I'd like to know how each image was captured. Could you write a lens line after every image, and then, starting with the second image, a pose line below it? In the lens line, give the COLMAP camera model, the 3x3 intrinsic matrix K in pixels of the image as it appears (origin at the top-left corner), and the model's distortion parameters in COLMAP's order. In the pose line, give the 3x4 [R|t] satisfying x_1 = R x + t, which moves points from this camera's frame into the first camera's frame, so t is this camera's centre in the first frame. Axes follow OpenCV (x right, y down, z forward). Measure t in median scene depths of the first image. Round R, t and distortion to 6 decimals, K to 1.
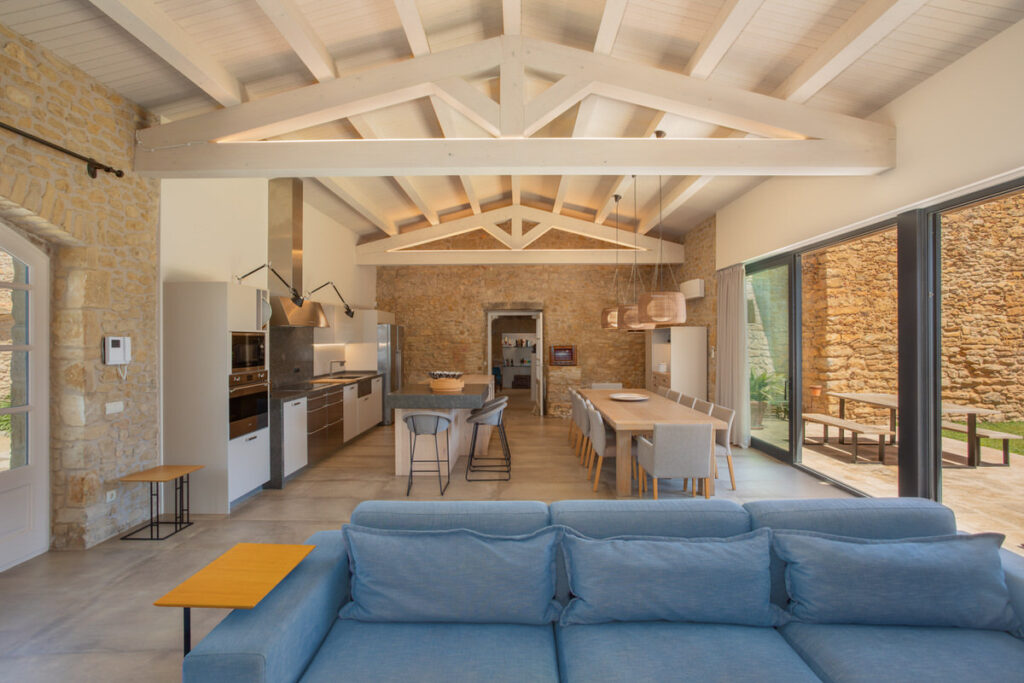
lens RADIAL K [[499.2, 0, 513.9], [0, 499.2, 337.1], [0, 0, 1]] dist [-0.043745, 0.032382]
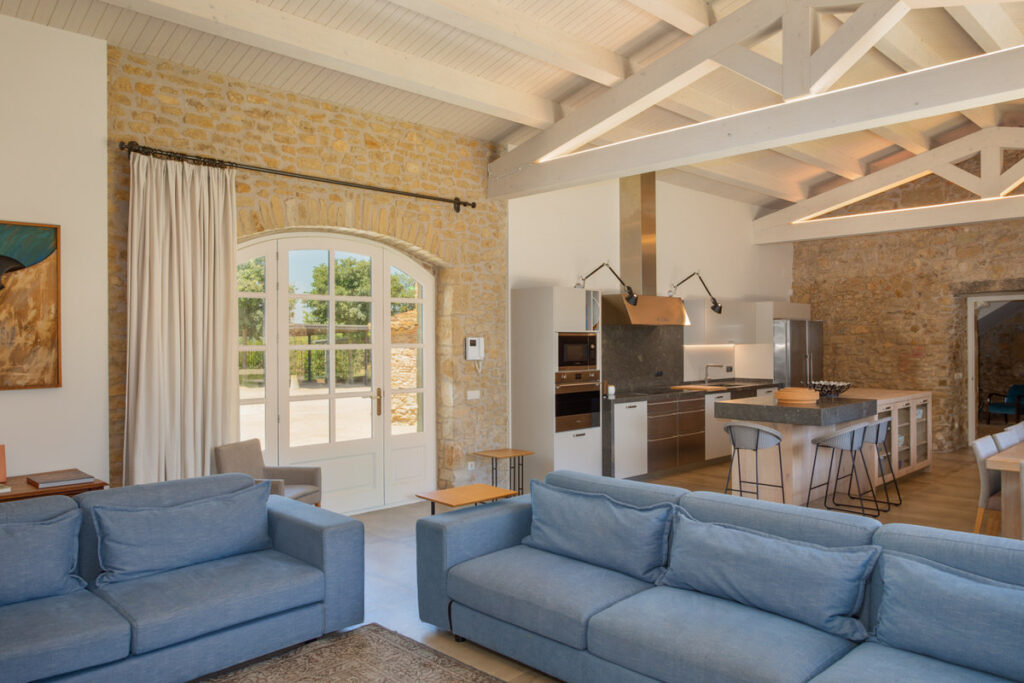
lens RADIAL K [[736.6, 0, 512.0], [0, 736.6, 341.5], [0, 0, 1]] dist [-0.000919, 0.001189]
pose [[0.711638, 0.001082, -0.702545, 0.519272], [0.004163, 0.999975, 0.005757, -0.000394], [0.702534, -0.007022, 0.711616, -0.228825]]
